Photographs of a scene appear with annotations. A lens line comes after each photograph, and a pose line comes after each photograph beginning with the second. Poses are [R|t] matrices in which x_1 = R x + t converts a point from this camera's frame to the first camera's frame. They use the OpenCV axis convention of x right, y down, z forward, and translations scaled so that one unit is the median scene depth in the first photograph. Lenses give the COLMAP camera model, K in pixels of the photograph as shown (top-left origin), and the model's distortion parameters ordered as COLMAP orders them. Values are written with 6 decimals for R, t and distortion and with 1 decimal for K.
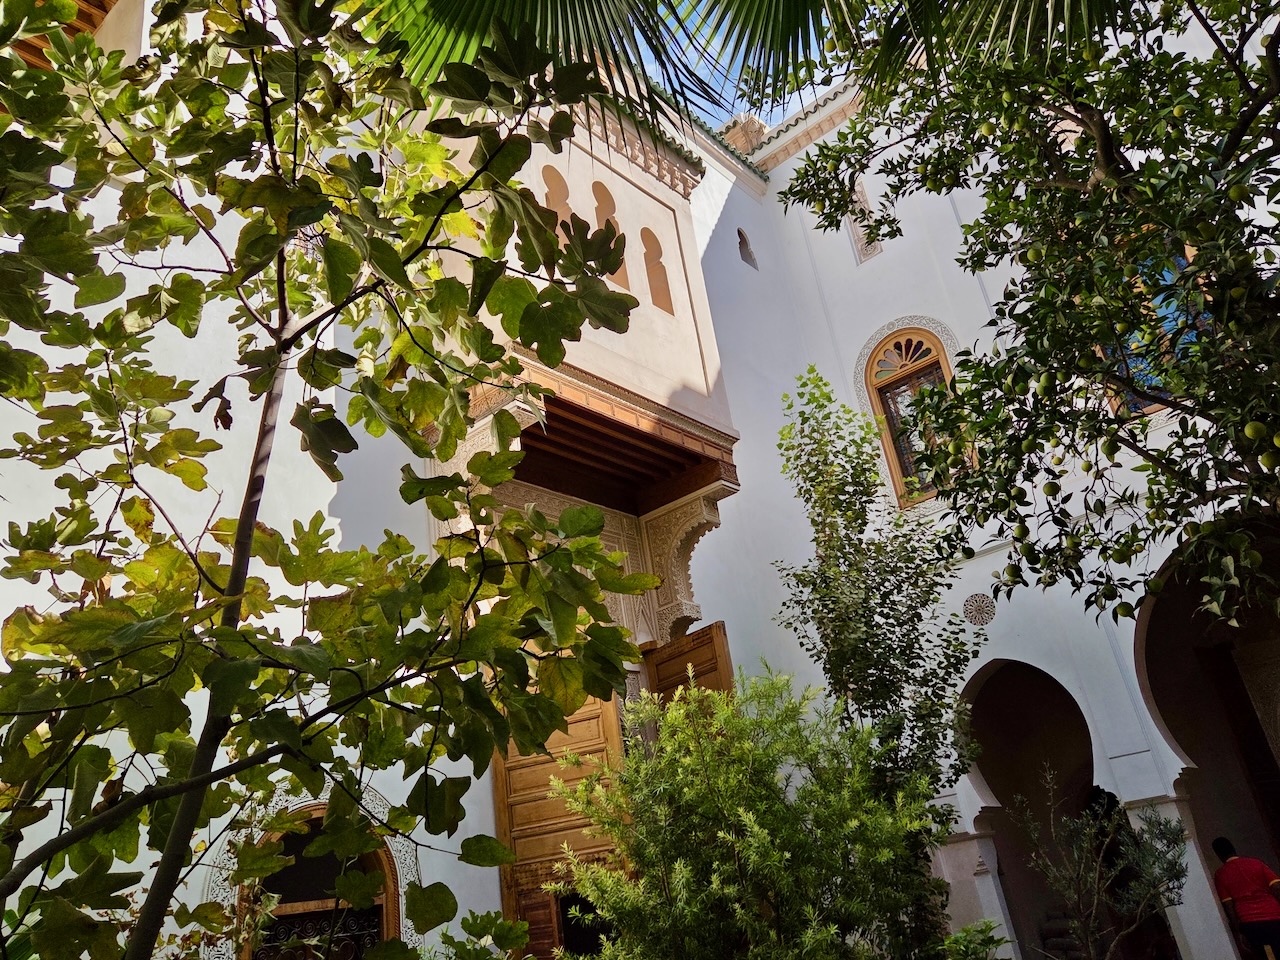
lens RADIAL K [[964.5, 0, 644.0], [0, 964.5, 488.9], [0, 0, 1]] dist [0.053873, -0.045841]
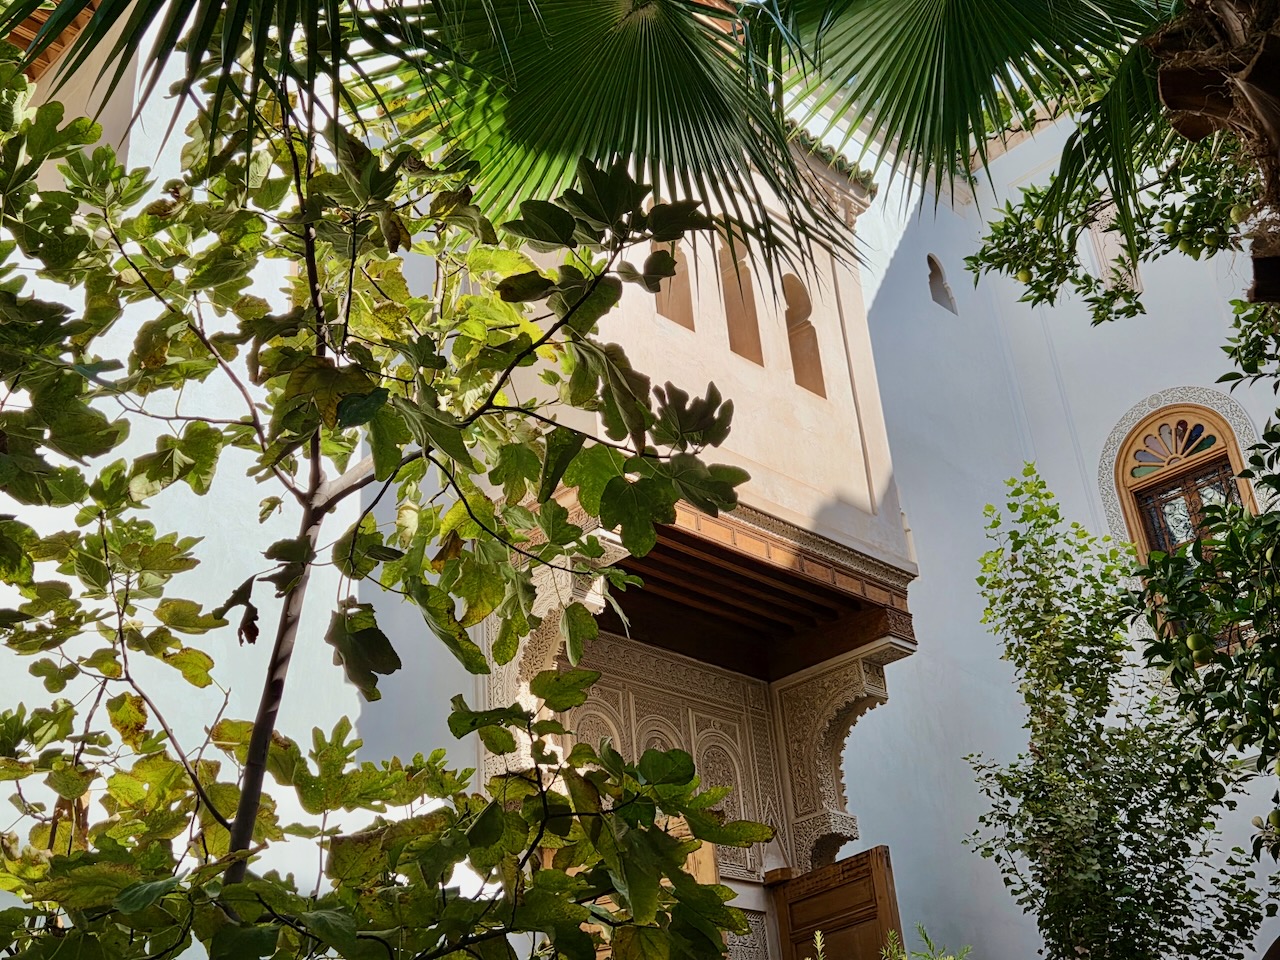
lens RADIAL K [[1466.9, 0, 648.8], [0, 1466.9, 474.5], [0, 0, 1]] dist [0.044759, 0.000000]
pose [[0.994519, 0.019985, -0.102624, 0.030748], [-0.027996, 0.996621, -0.077226, -0.086355], [0.100734, 0.079675, 0.991718, -0.178115]]
